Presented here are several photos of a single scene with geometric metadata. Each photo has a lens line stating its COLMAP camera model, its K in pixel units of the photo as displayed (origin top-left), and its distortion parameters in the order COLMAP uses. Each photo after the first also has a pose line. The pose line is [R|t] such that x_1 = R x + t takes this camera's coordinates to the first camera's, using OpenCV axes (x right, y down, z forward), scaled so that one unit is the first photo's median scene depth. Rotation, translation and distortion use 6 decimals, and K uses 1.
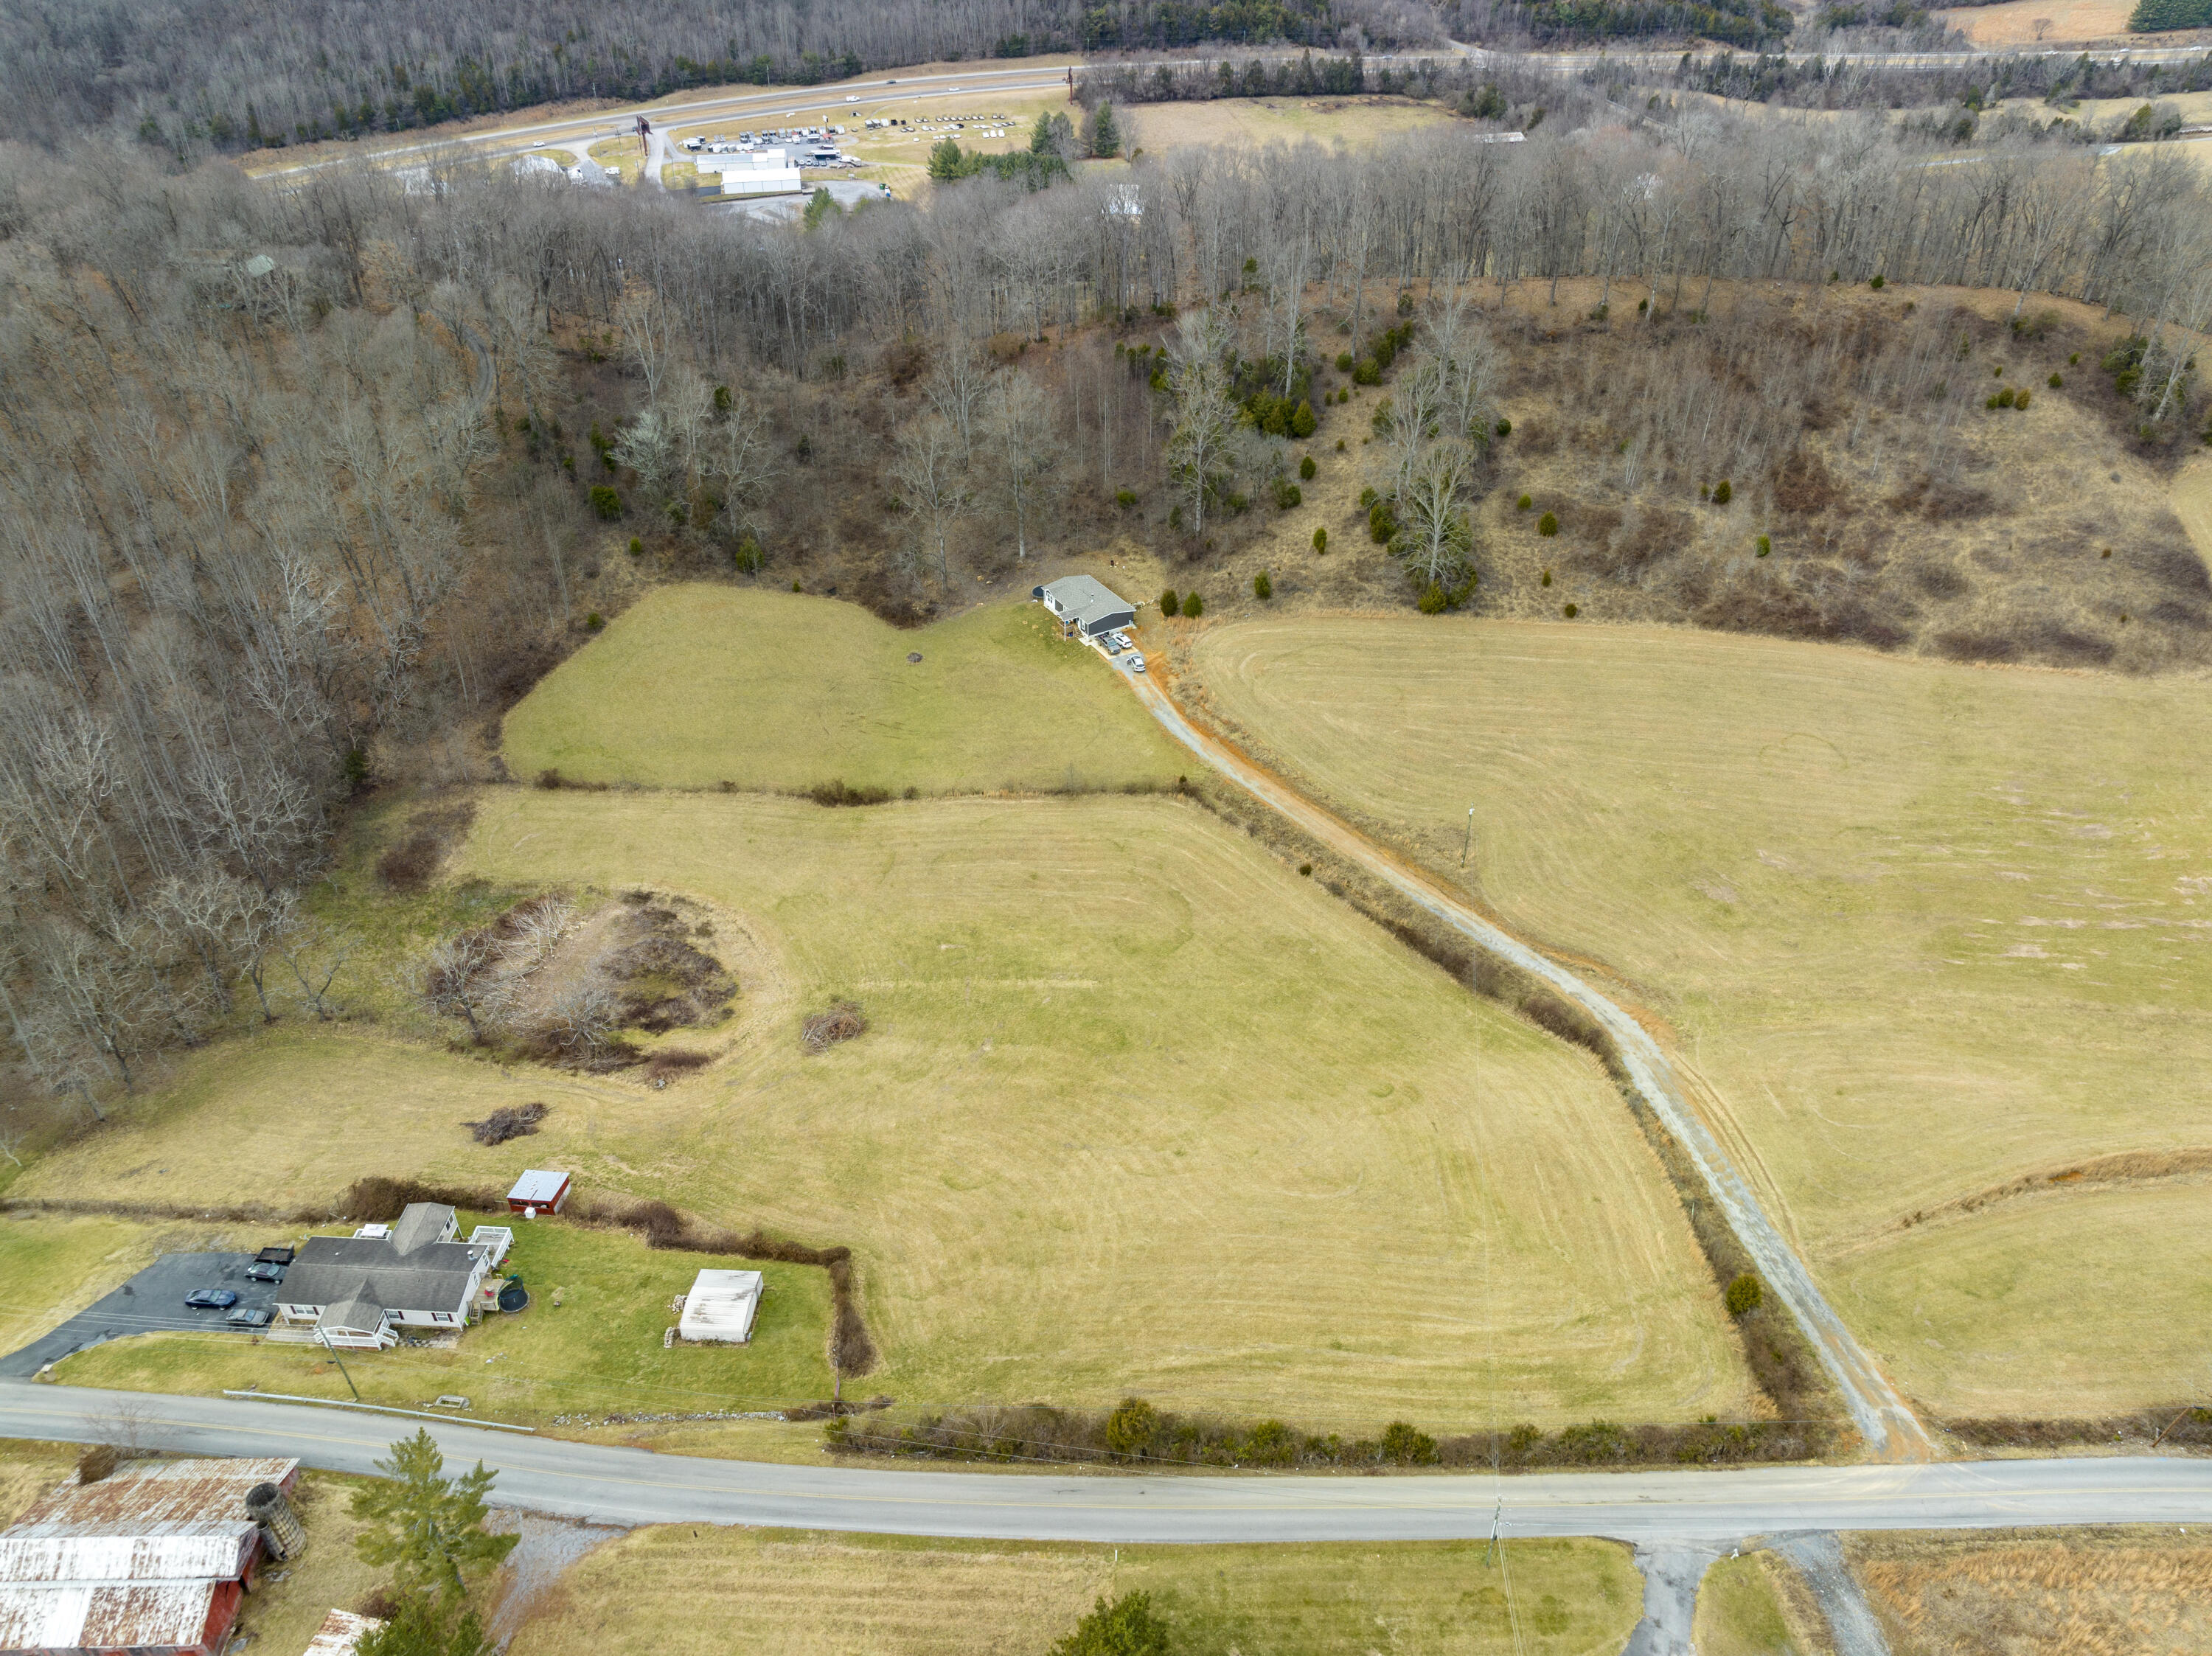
lens RADIAL K [[1555.7, 0, 1116.8], [0, 1555.7, 825.6], [0, 0, 1]] dist [-0.038356, -0.003280]
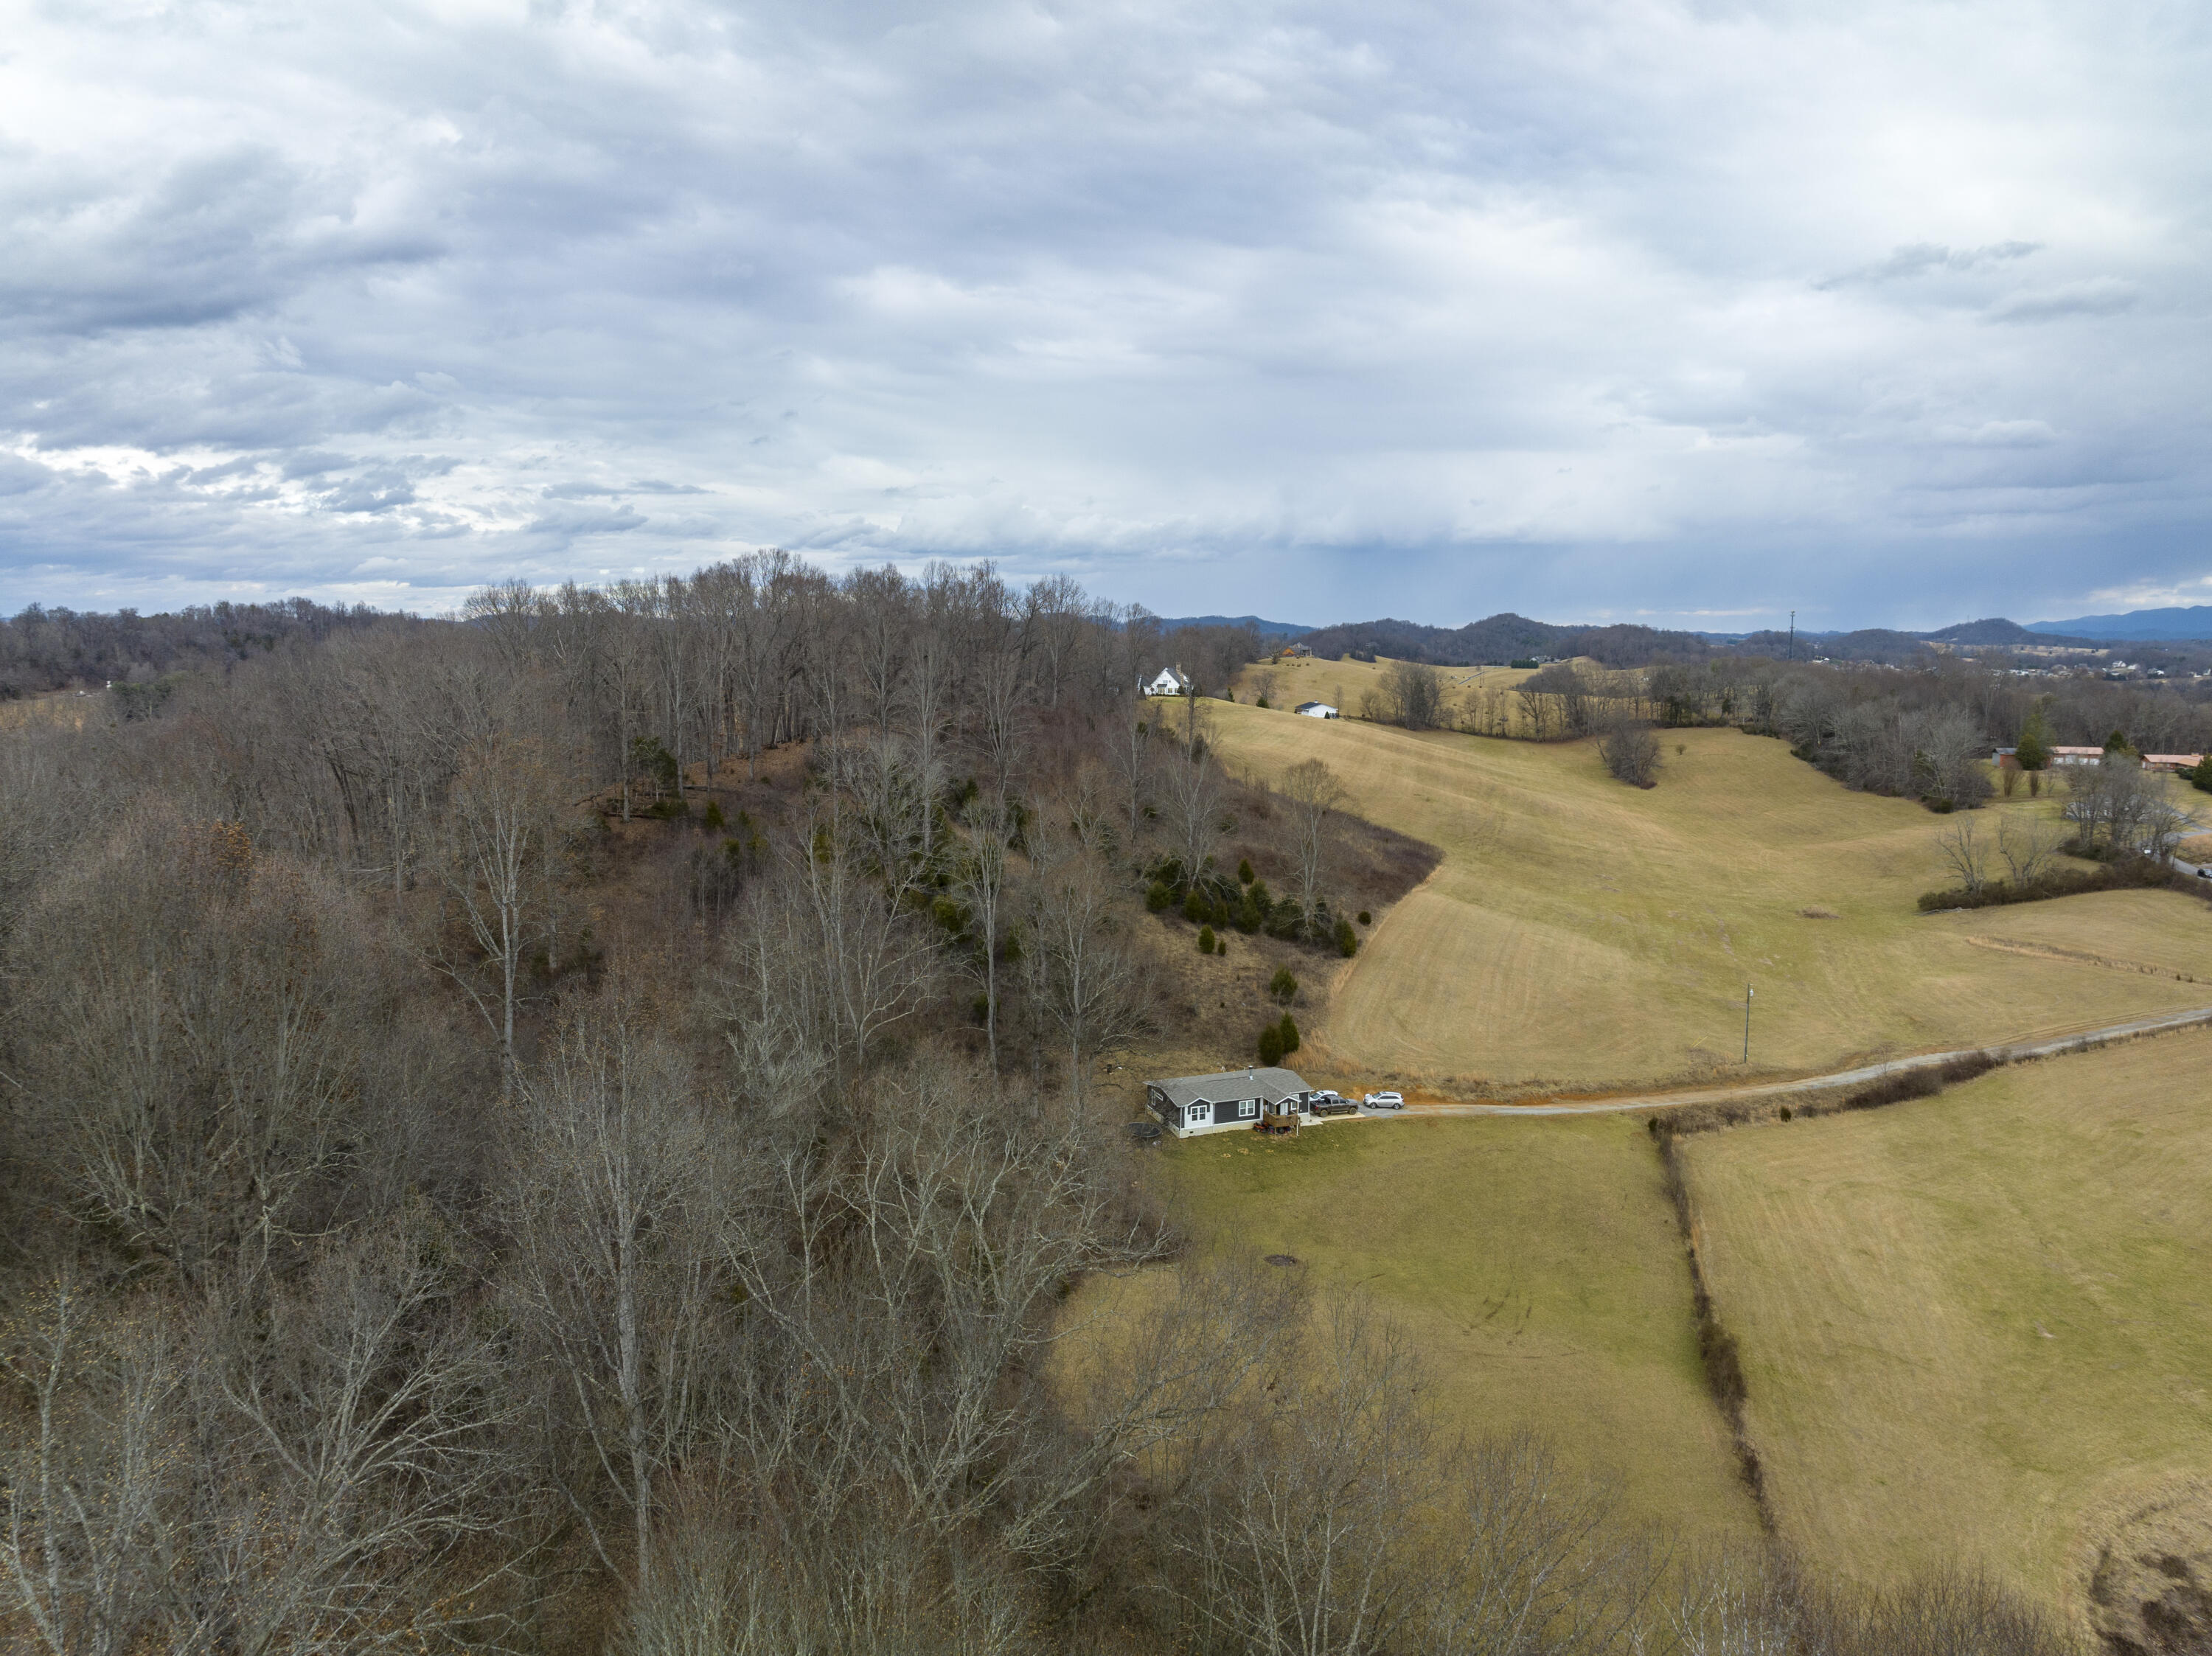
lens RADIAL K [[1558.9, 0, 1116.5], [0, 1558.9, 823.5], [0, 0, 1]] dist [-0.057007, 0.028729]
pose [[0.178789, -0.120158, 0.976523, -0.702555], [0.566854, 0.823815, -0.002416, -0.288270], [-0.804183, 0.553978, 0.215401, 0.943401]]
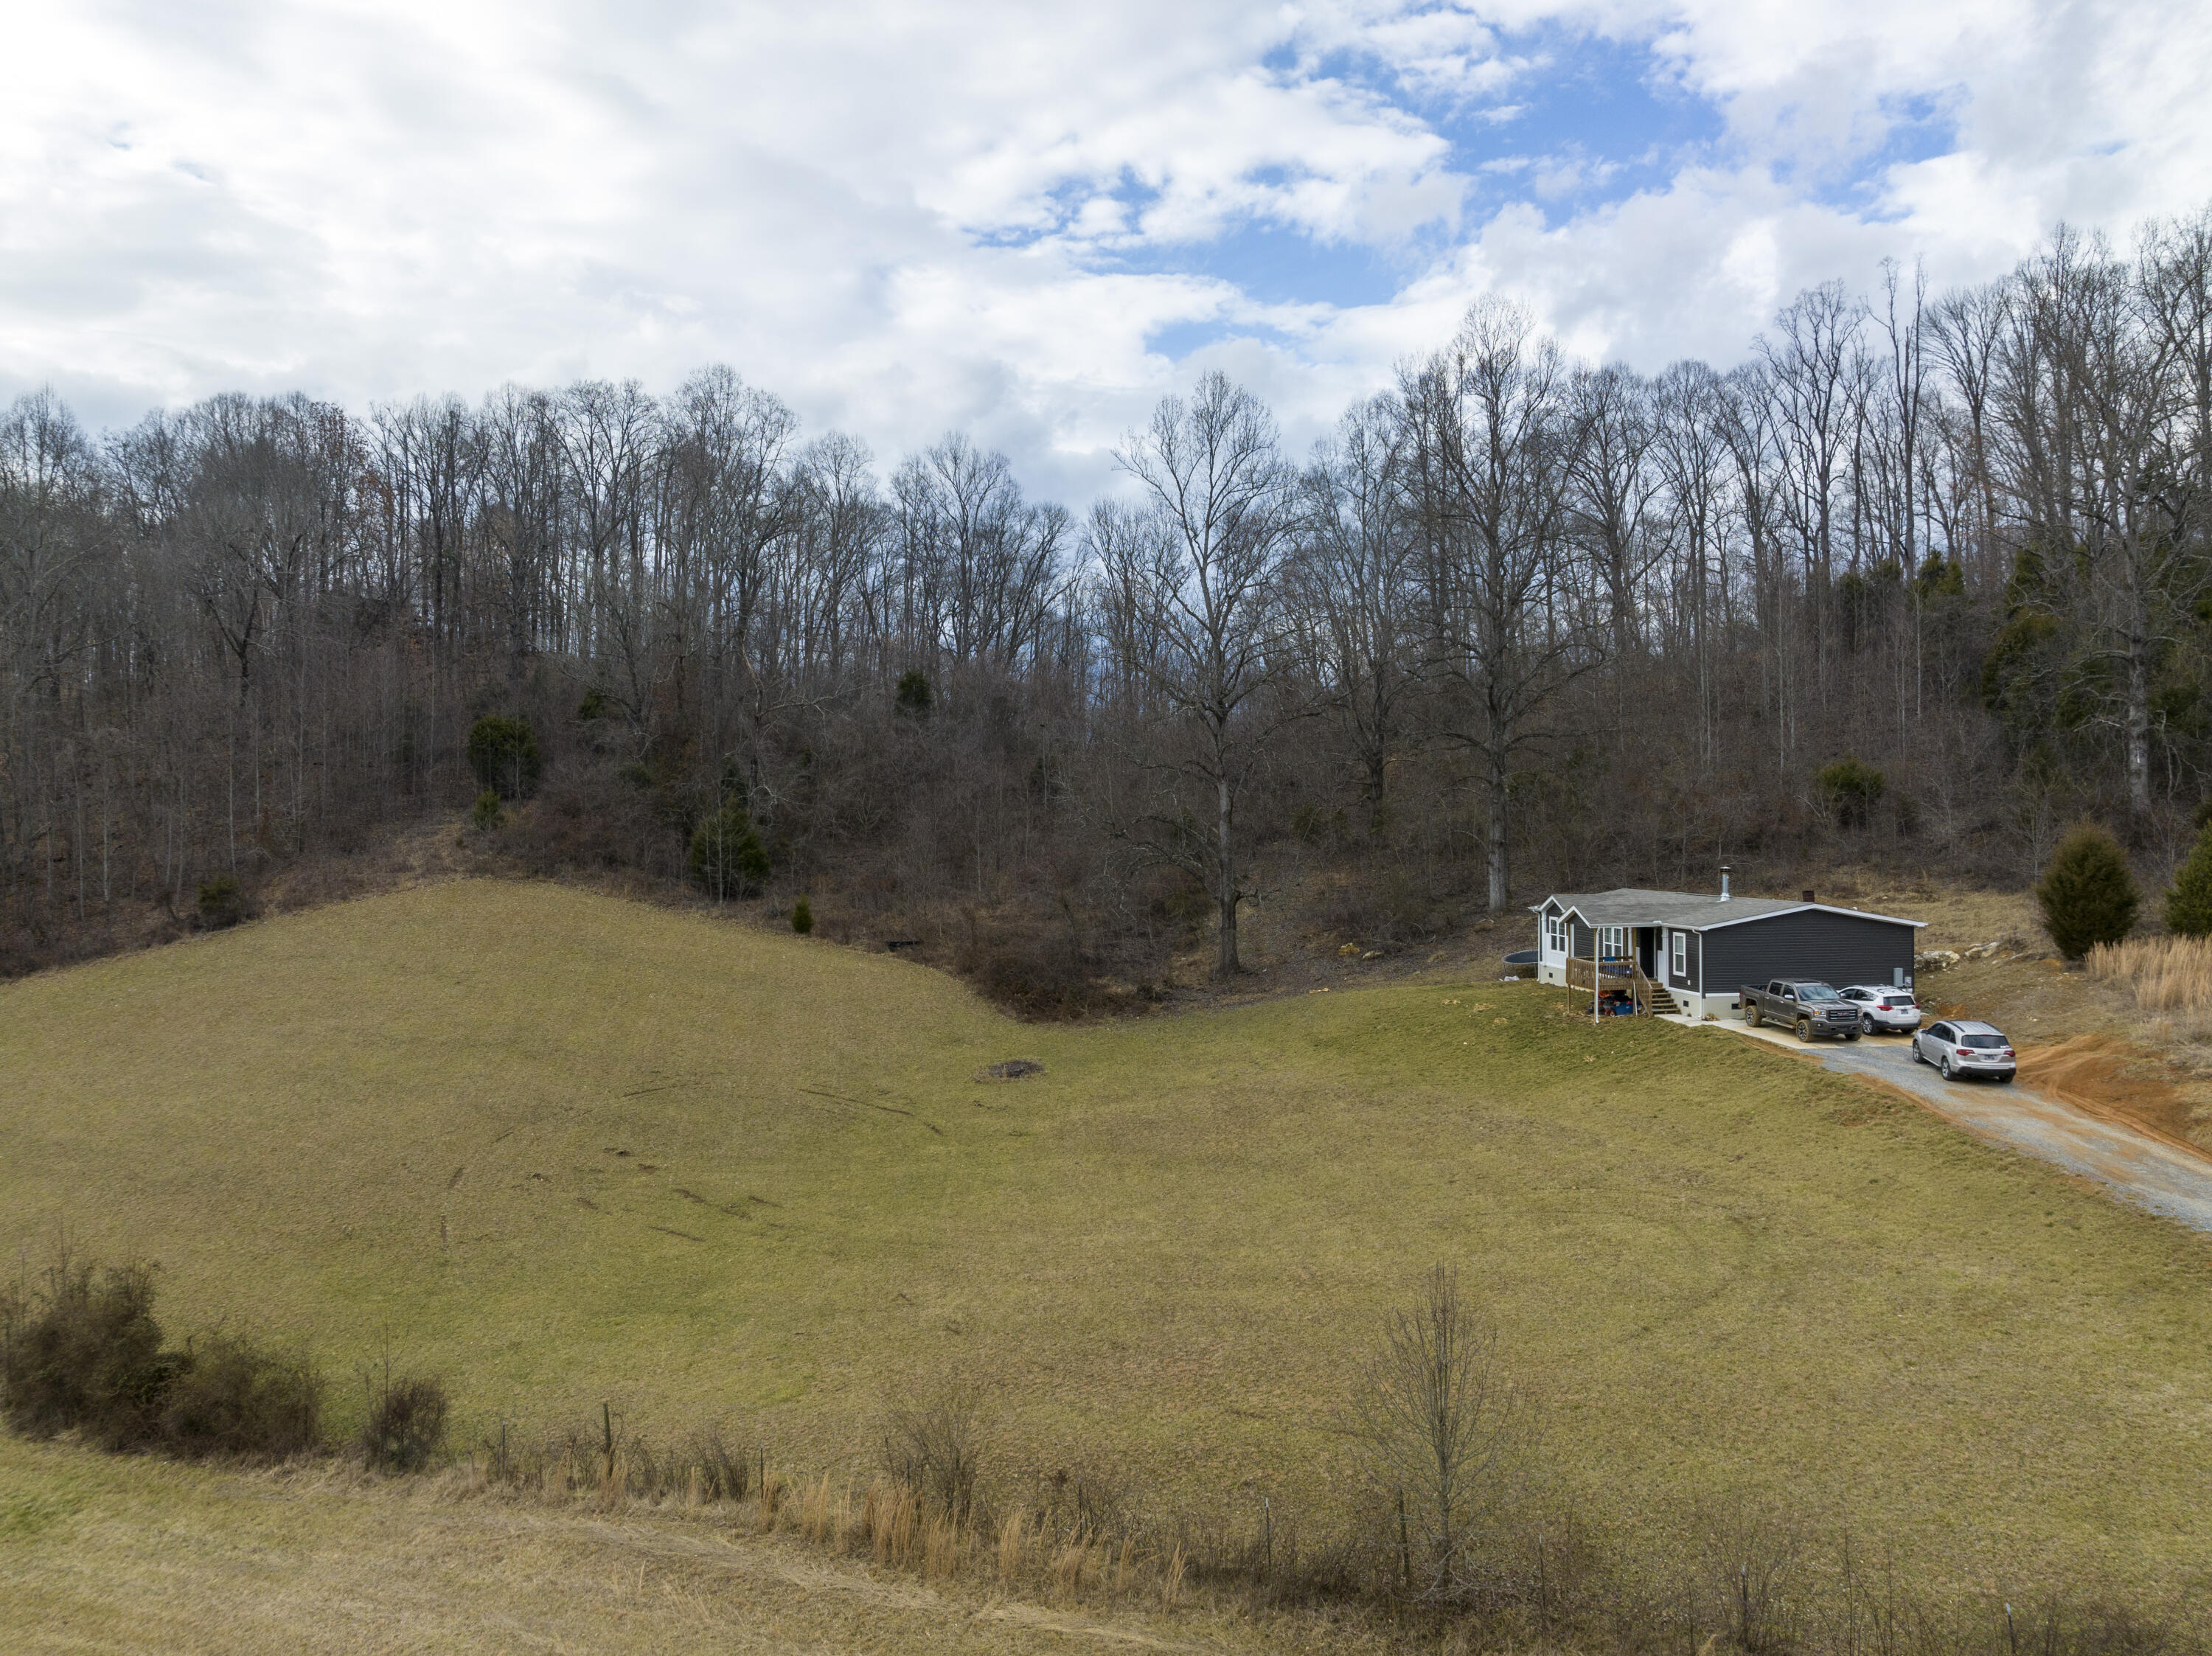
lens RADIAL K [[1555.7, 0, 1116.8], [0, 1555.7, 825.6], [0, 0, 1]] dist [-0.038356, -0.003280]
pose [[0.916230, -0.009736, -0.400534, -0.006288], [-0.223595, 0.817118, -0.531341, -0.004433], [0.332457, 0.576388, 0.746491, 0.866962]]
